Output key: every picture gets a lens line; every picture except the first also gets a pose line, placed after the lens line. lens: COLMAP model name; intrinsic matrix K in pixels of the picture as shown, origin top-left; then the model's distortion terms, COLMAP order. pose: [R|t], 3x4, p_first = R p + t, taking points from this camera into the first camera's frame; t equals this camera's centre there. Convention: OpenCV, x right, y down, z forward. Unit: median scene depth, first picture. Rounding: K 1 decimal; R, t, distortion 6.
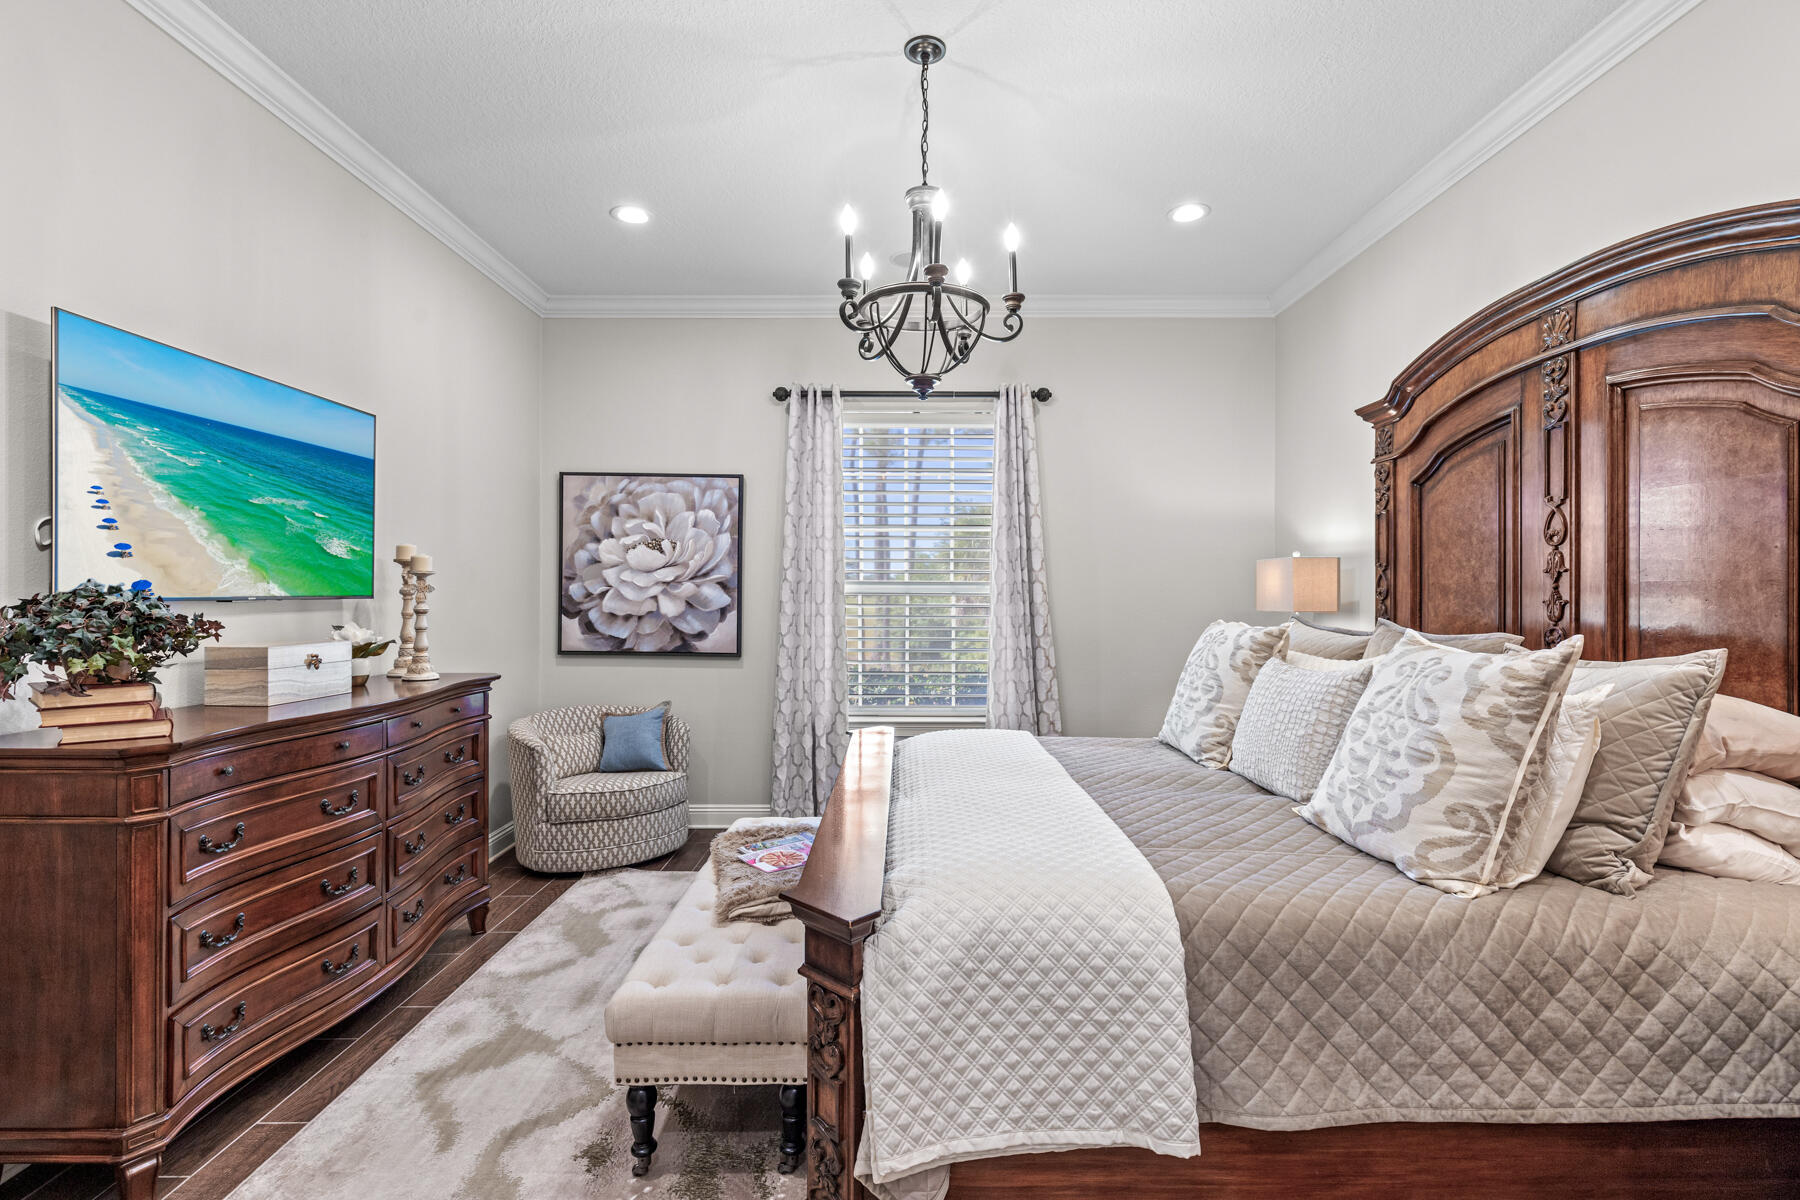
lens RADIAL K [[865.8, 0, 900.1], [0, 865.8, 585.0], [0, 0, 1]] dist [0.003740, 0.003723]
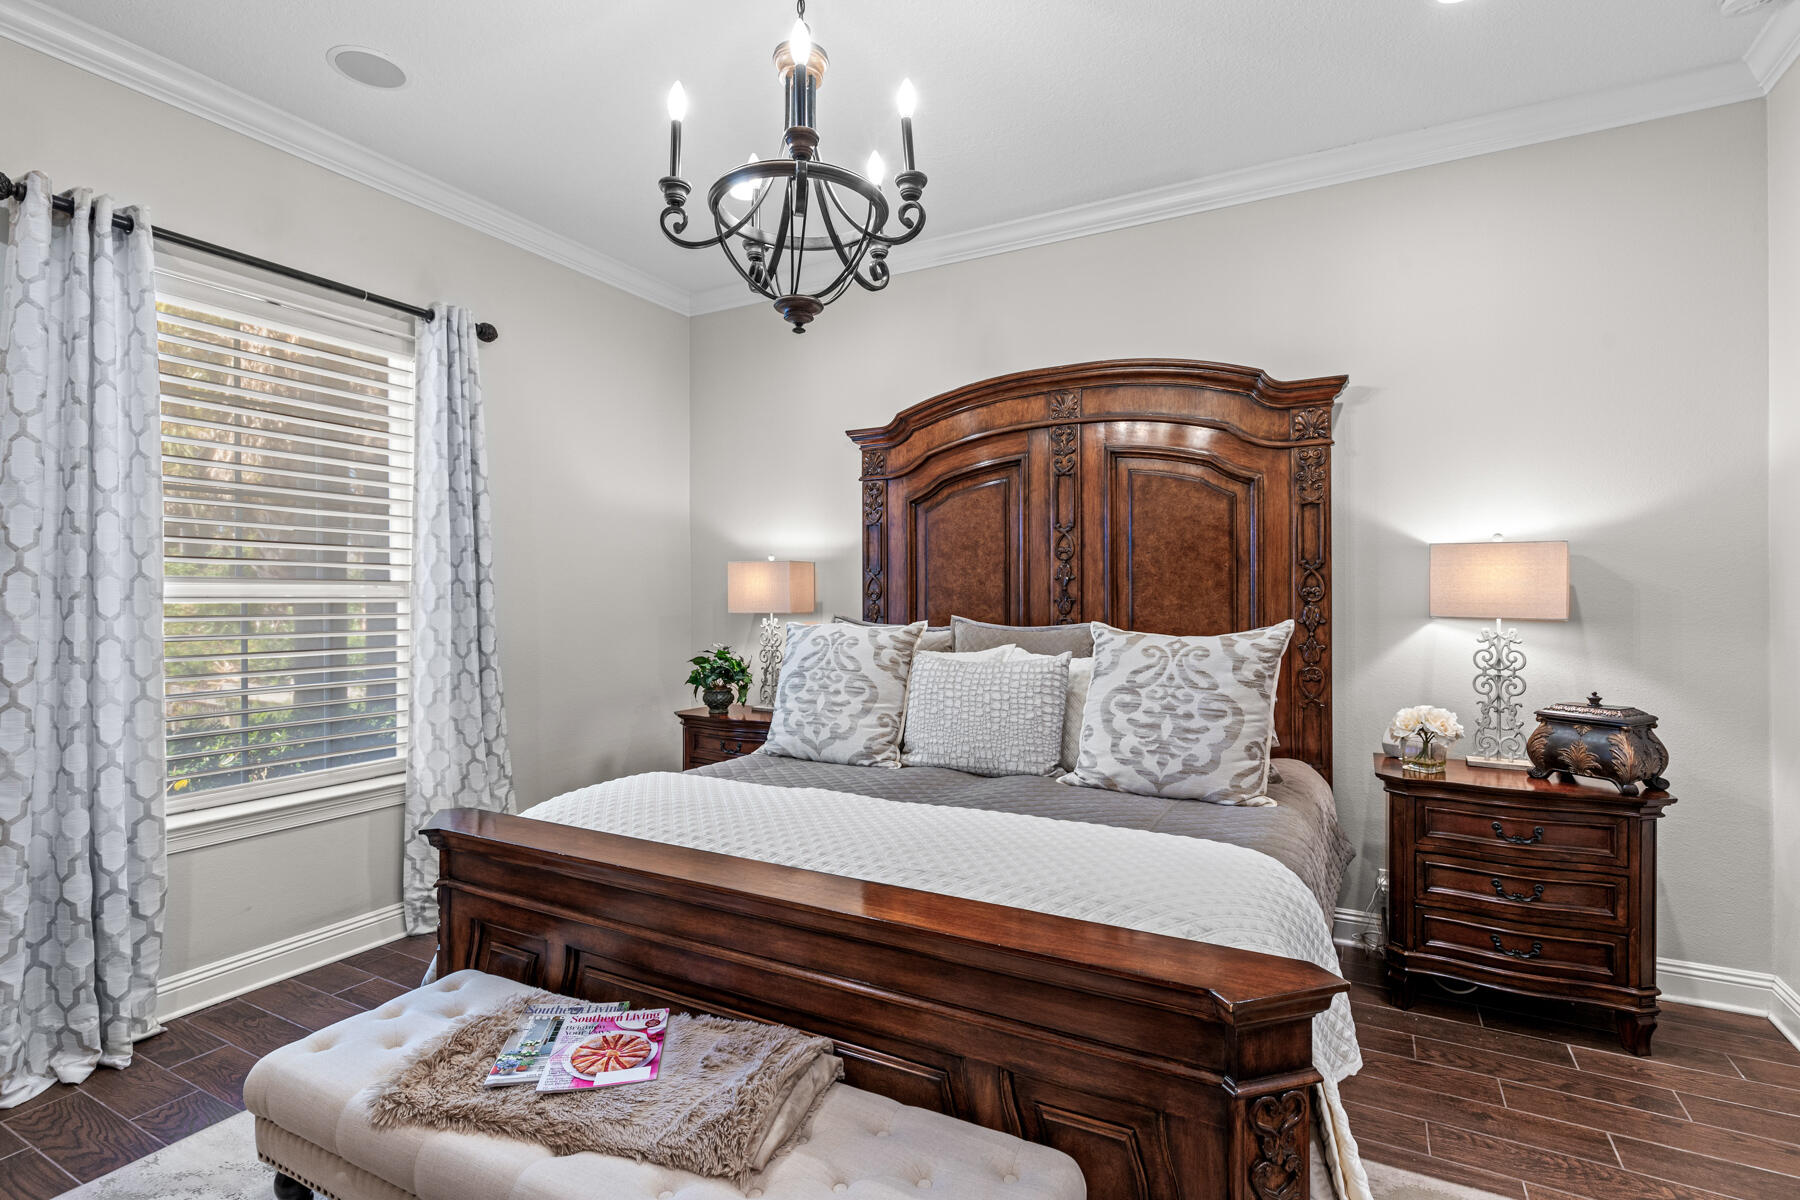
lens RADIAL K [[865.8, 0, 900.0], [0, 865.8, 582.9], [0, 0, 1]] dist [0.003740, 0.003723]
pose [[0.455635, 0.009718, 0.890114, -0.528602], [-0.004744, 0.999953, -0.008488, 0.004021], [-0.890154, -0.000356, 0.455660, 0.521631]]
